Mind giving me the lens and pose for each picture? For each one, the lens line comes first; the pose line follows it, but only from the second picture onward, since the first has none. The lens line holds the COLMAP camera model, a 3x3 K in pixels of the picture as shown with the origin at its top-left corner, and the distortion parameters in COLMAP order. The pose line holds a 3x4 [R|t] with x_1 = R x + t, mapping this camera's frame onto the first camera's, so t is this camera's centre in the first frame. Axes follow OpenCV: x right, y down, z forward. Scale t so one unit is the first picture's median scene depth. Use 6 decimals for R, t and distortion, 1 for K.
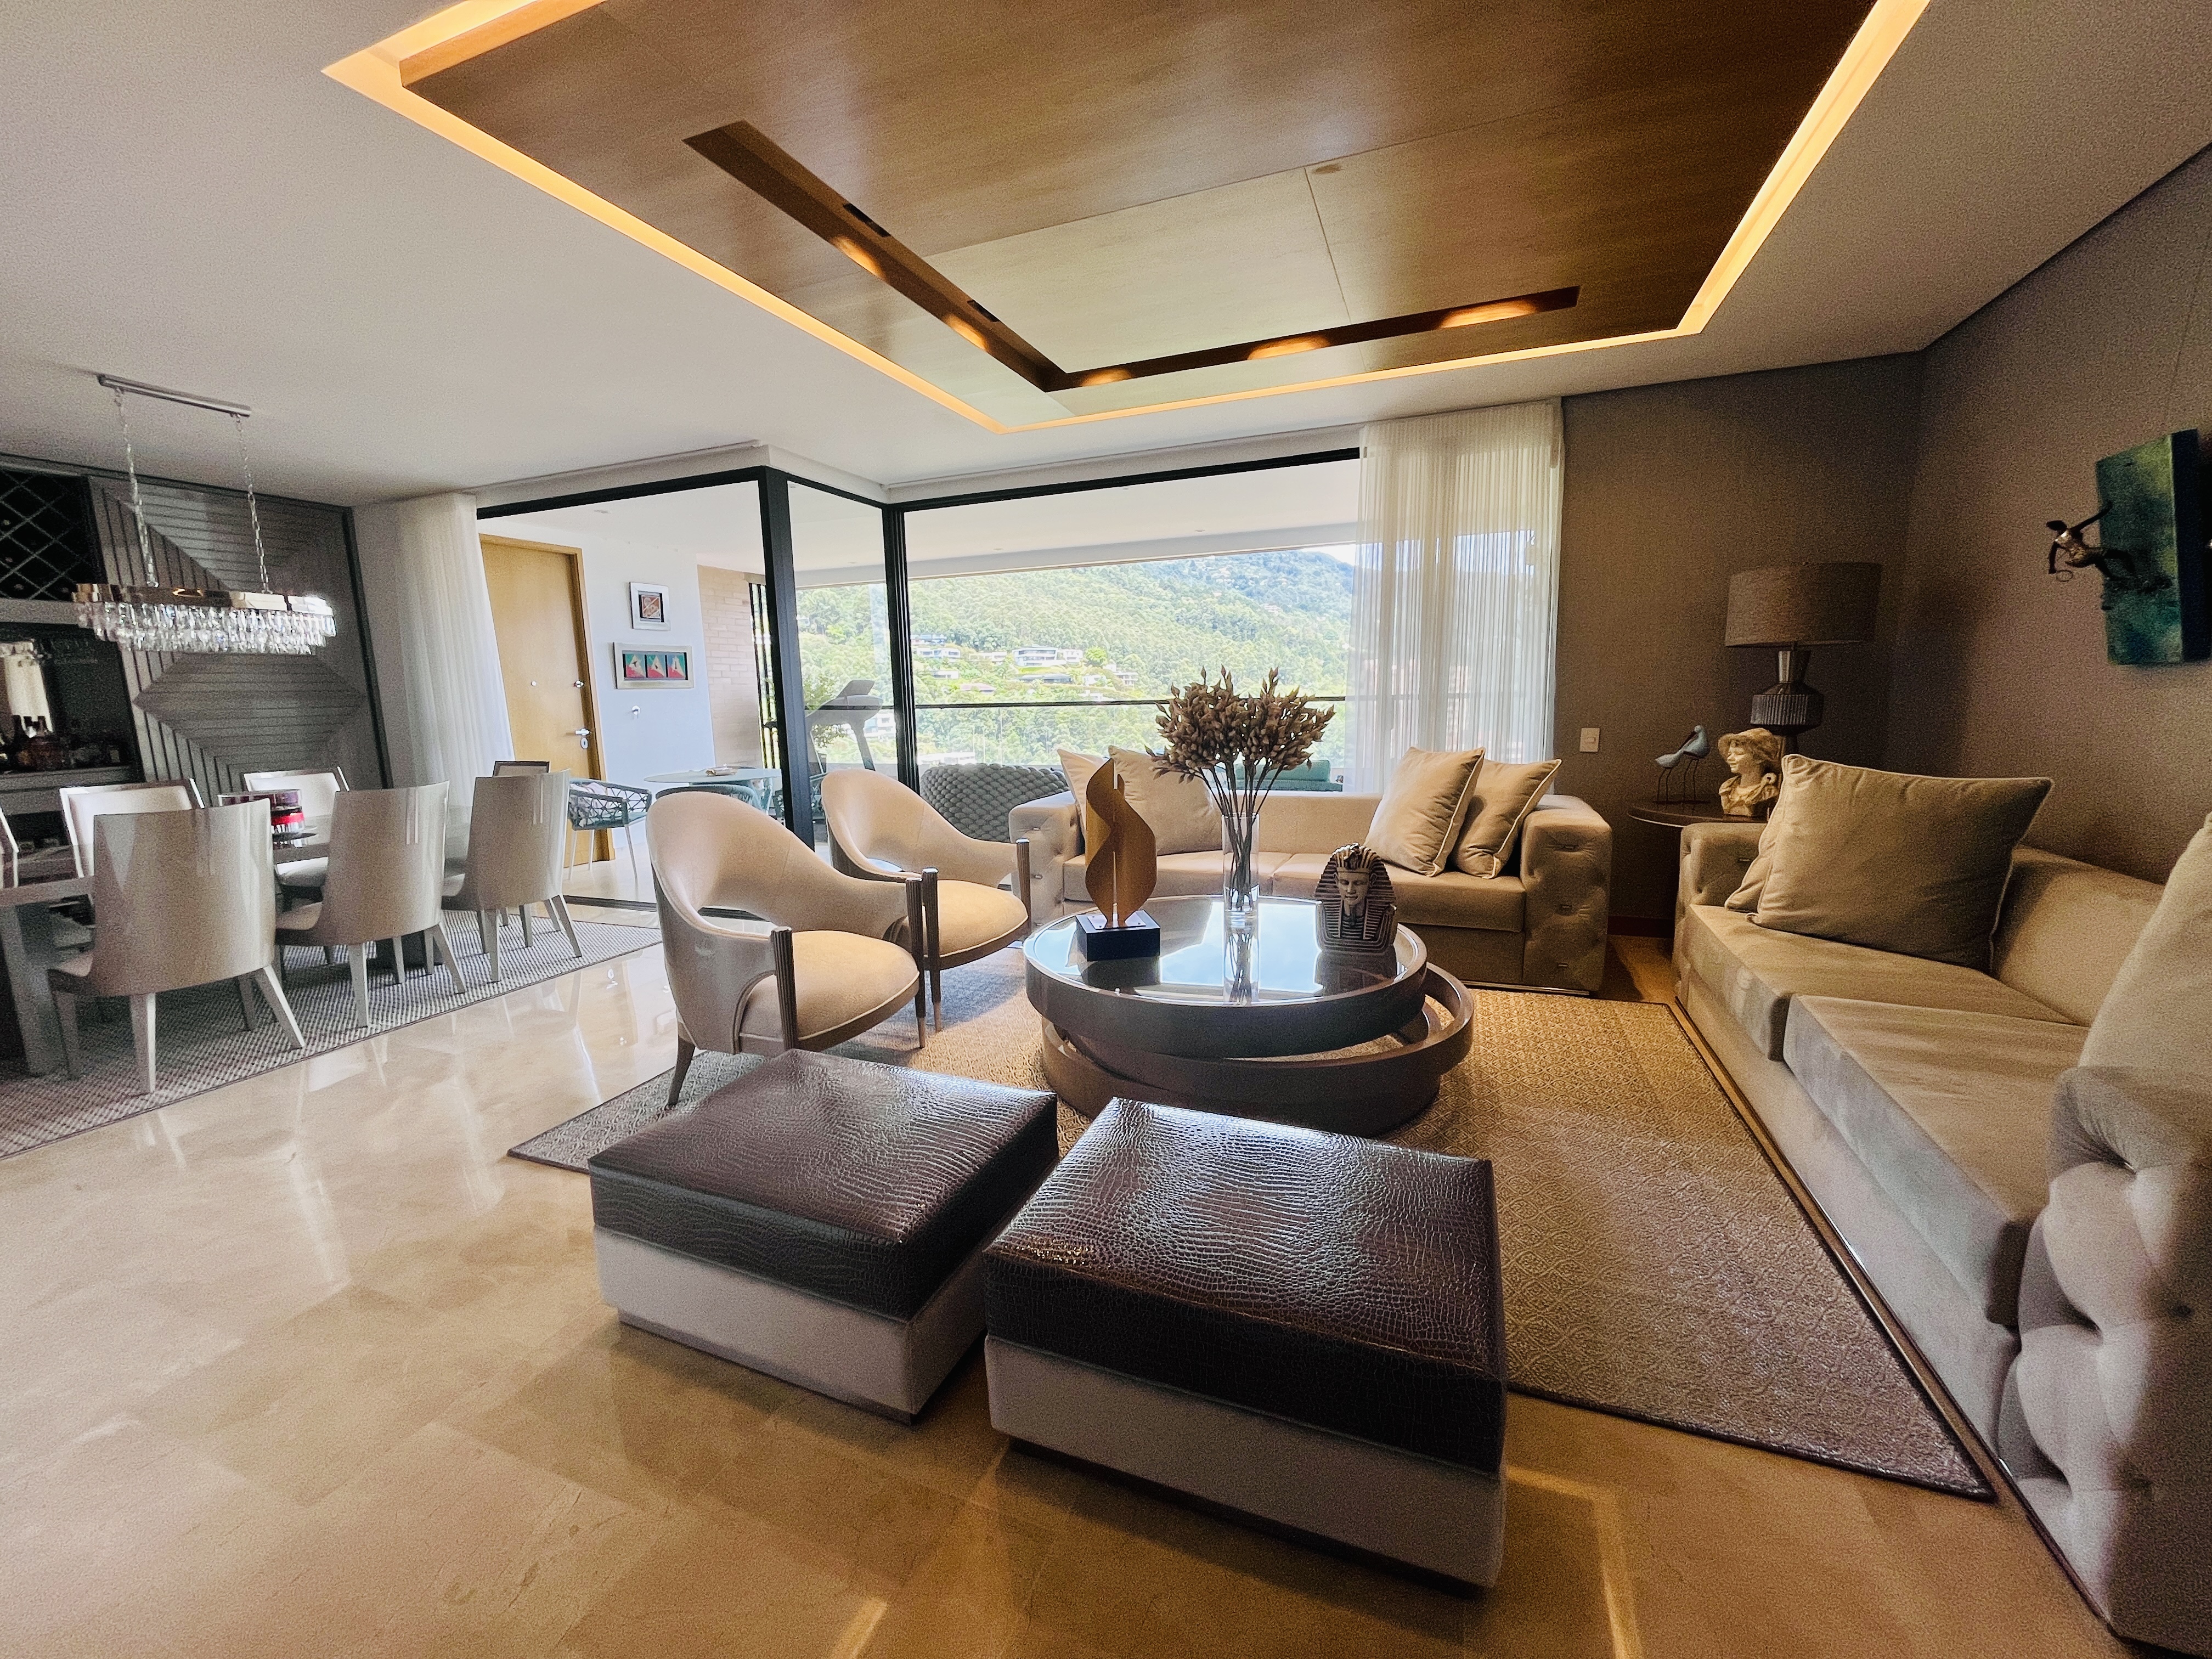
lens RADIAL K [[889.0, 0, 1095.0], [0, 889.0, 828.3], [0, 0, 1]] dist [0.000354, 0.000008]
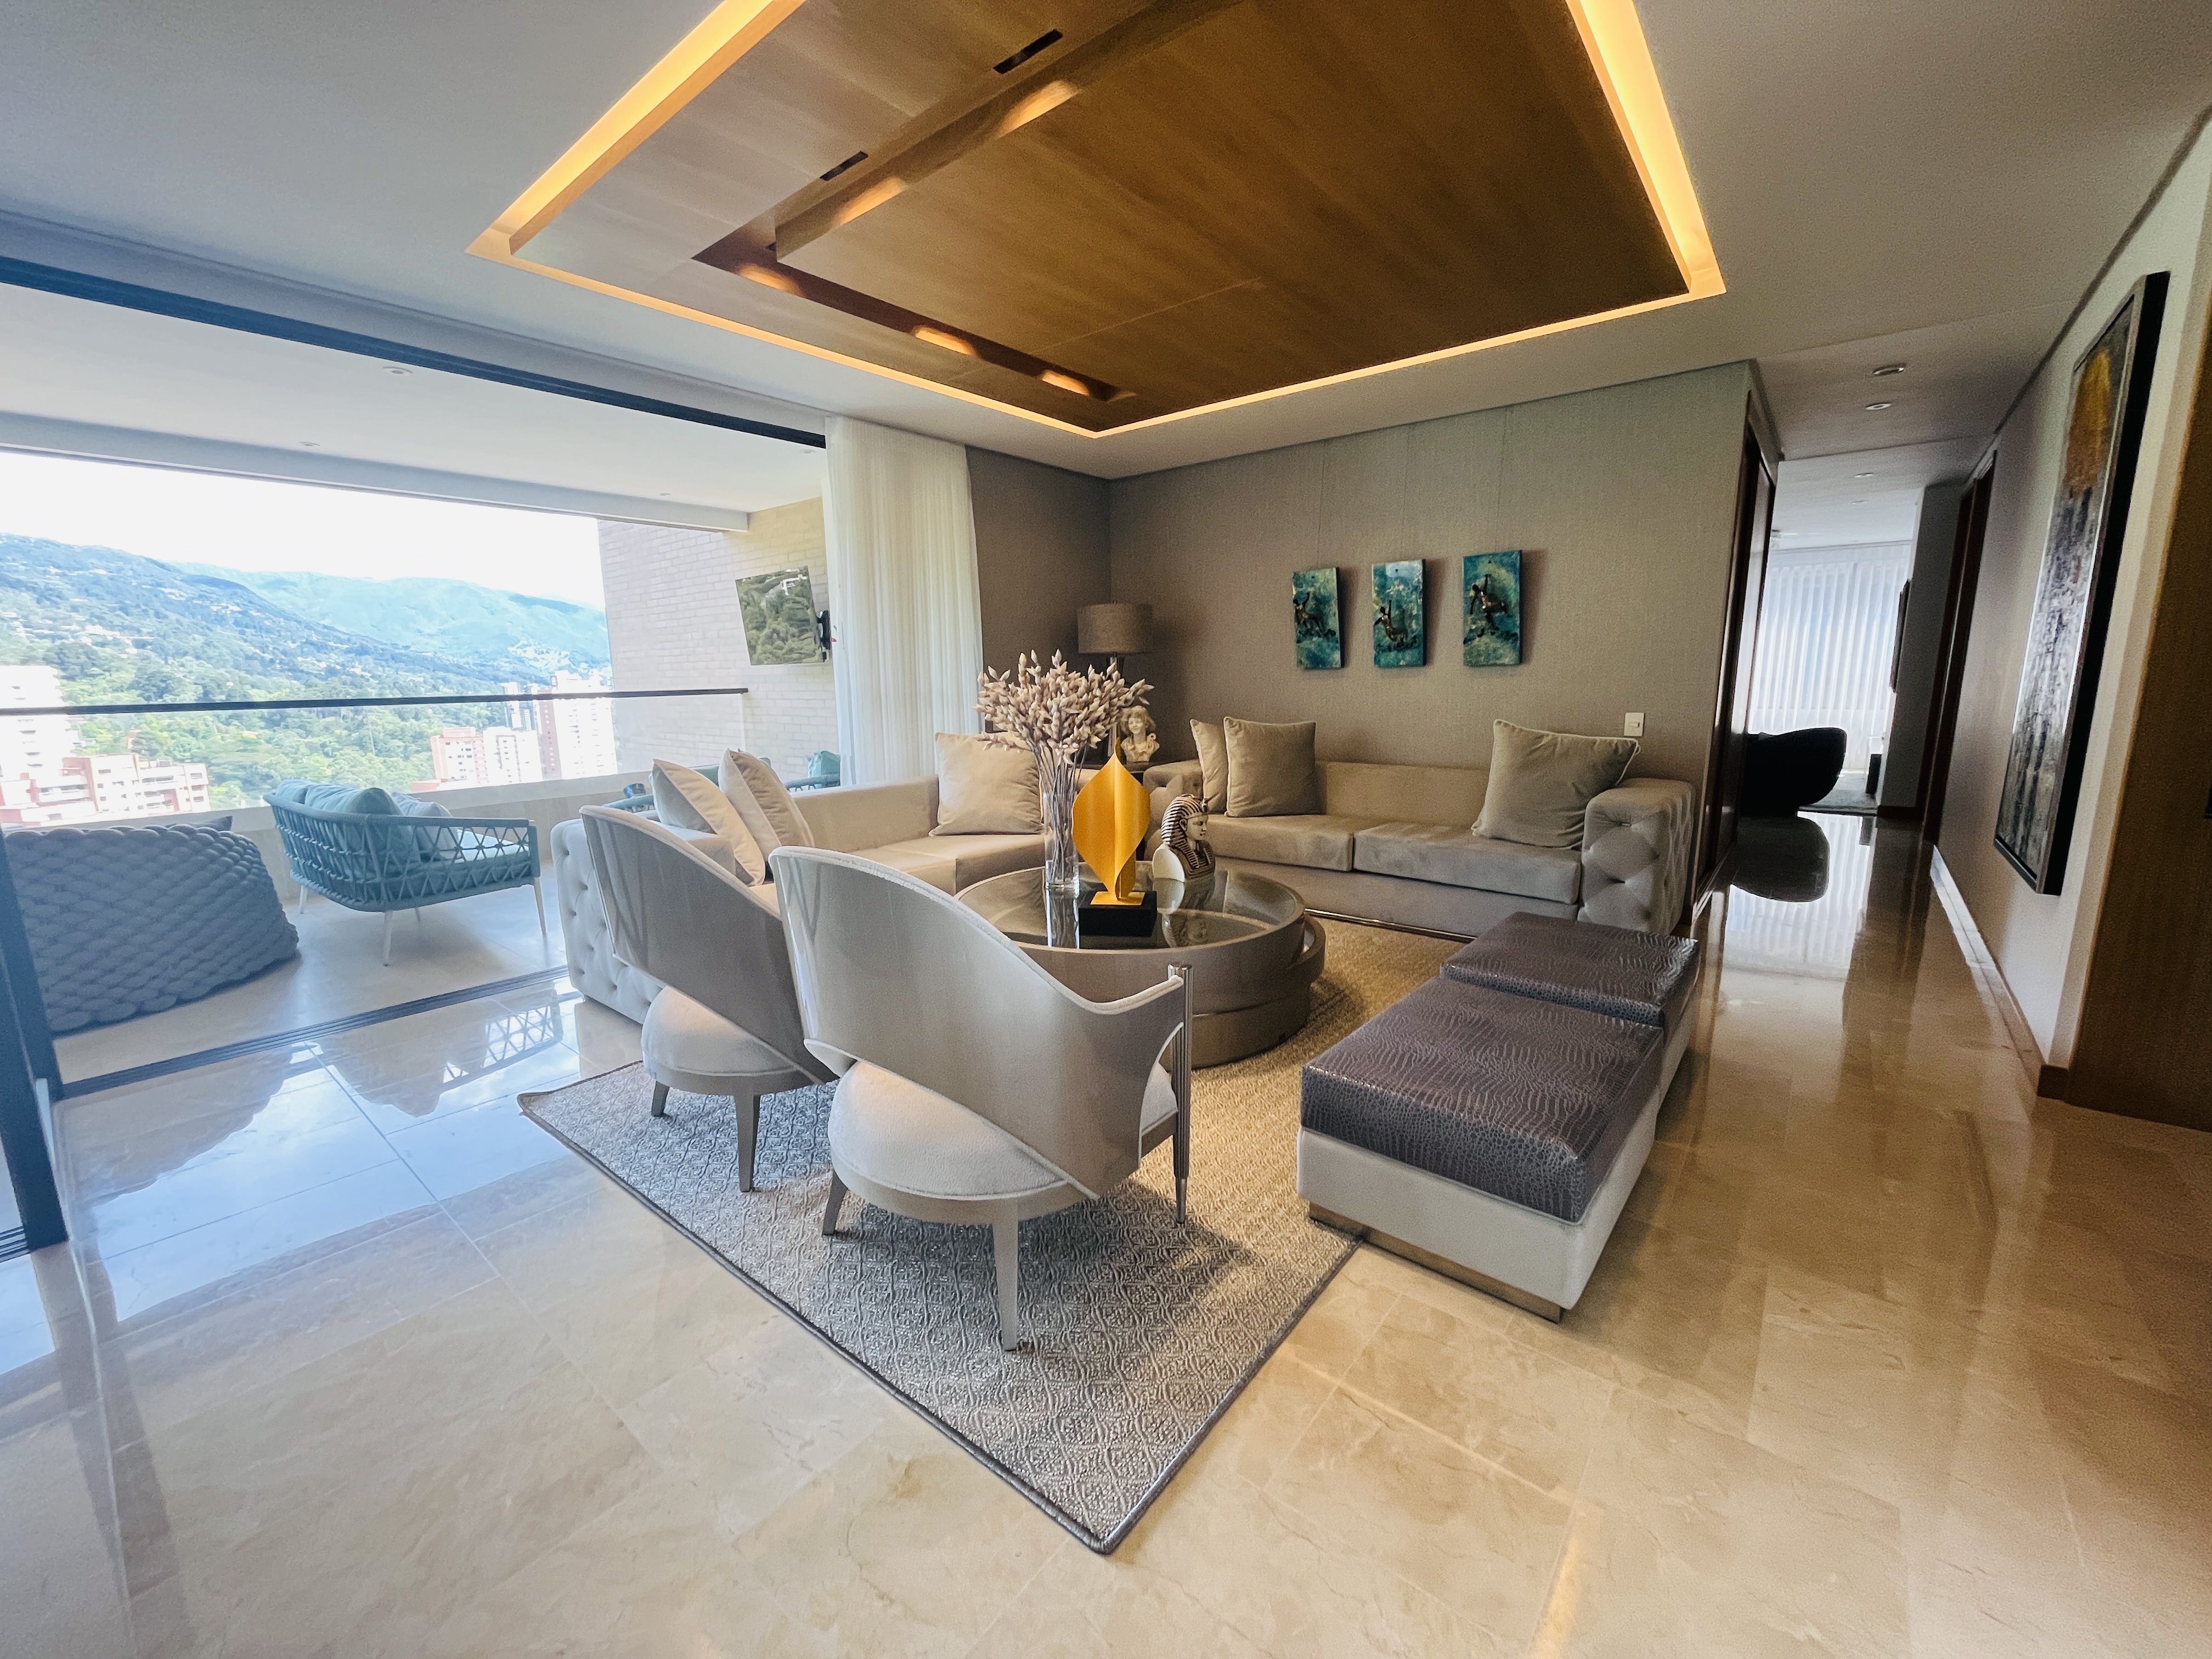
lens RADIAL K [[889.0, 0, 1096.0], [0, 889.0, 834.4], [0, 0, 1]] dist [0.000354, 0.000008]
pose [[0.308061, -0.150406, 0.939402, -0.837079], [0.151667, 0.982560, 0.107579, -0.074229], [-0.939199, 0.109335, 0.325500, 0.614223]]
